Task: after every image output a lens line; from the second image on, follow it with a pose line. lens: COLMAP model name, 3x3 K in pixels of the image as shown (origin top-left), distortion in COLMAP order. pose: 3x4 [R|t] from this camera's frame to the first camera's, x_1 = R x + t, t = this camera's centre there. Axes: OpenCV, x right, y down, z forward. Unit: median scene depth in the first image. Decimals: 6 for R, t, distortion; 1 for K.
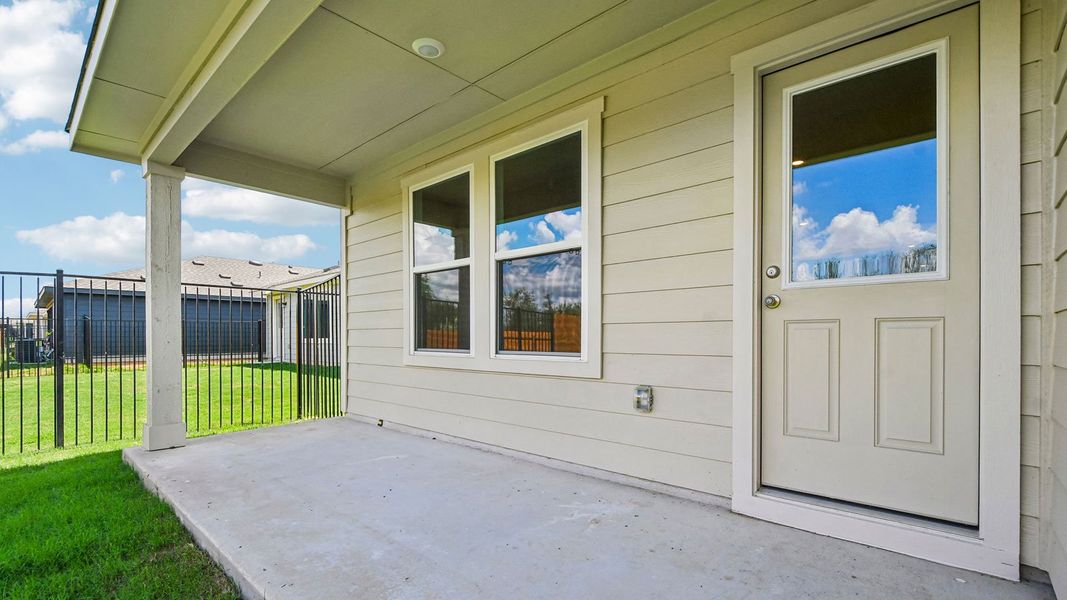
lens RADIAL K [[482.3, 0, 532.8], [0, 482.3, 341.9], [0, 0, 1]] dist [0.000355, -0.000083]
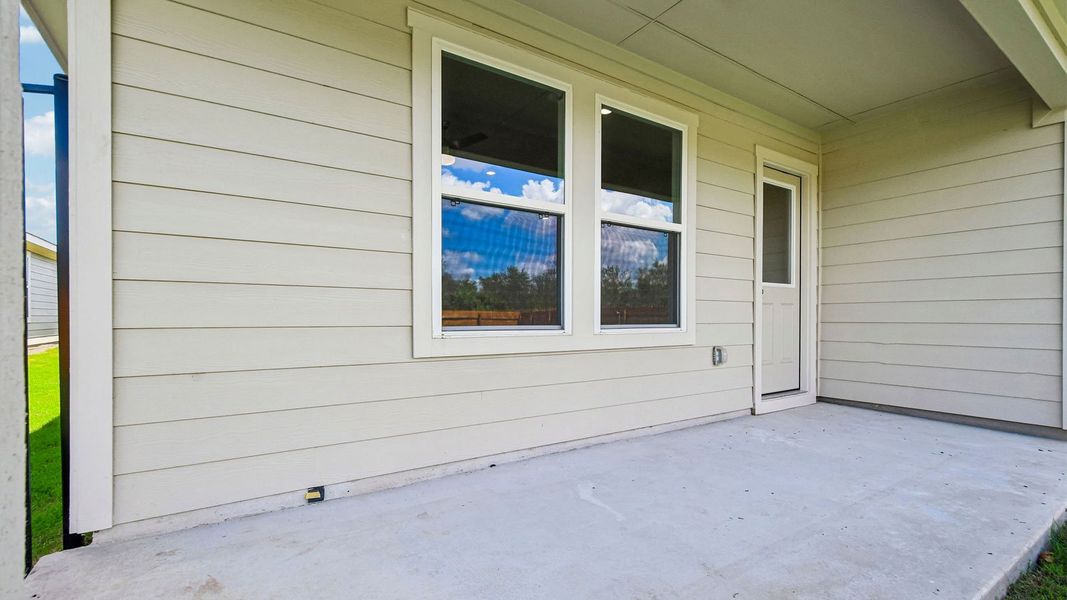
lens RADIAL K [[480.4, 0, 560.9], [0, 480.4, 310.3], [0, 0, 1]] dist [0.014005, -0.000025]
pose [[0.206043, -0.005226, 0.978529, -1.002693], [-0.008259, 0.999941, 0.007080, -0.015364], [-0.978508, -0.009541, 0.205988, 0.960688]]
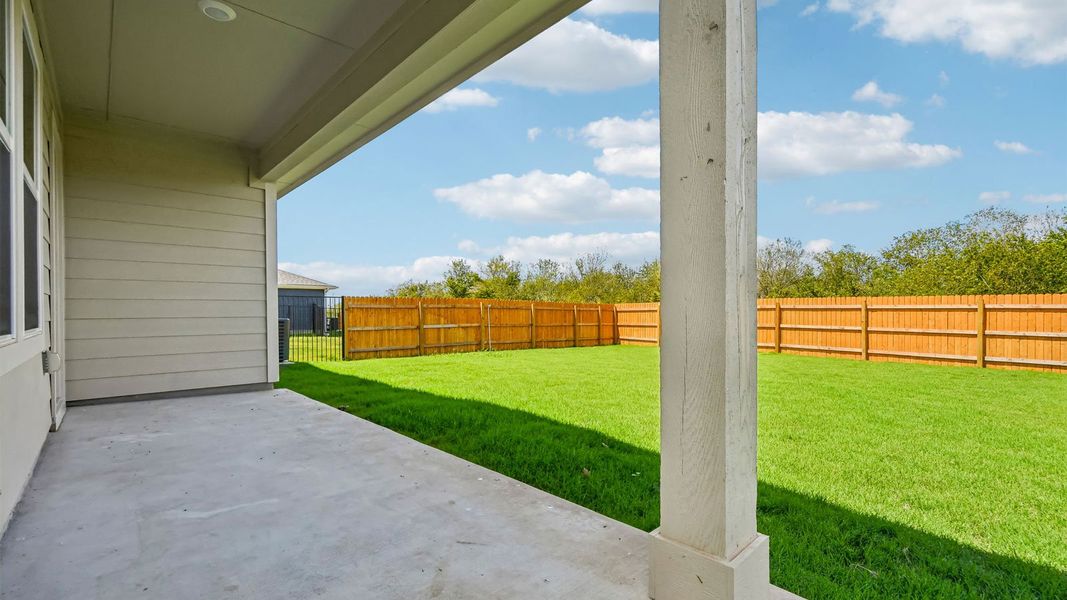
lens RADIAL K [[471.1, 0, 531.1], [0, 471.1, 318.3], [0, 0, 1]] dist [0.000113, -0.000887]
pose [[-0.996413, 0.000507, 0.084620, -0.782135], [0.002118, 0.999818, 0.018949, -0.000449], [-0.084595, 0.019060, -0.996233, 1.607696]]
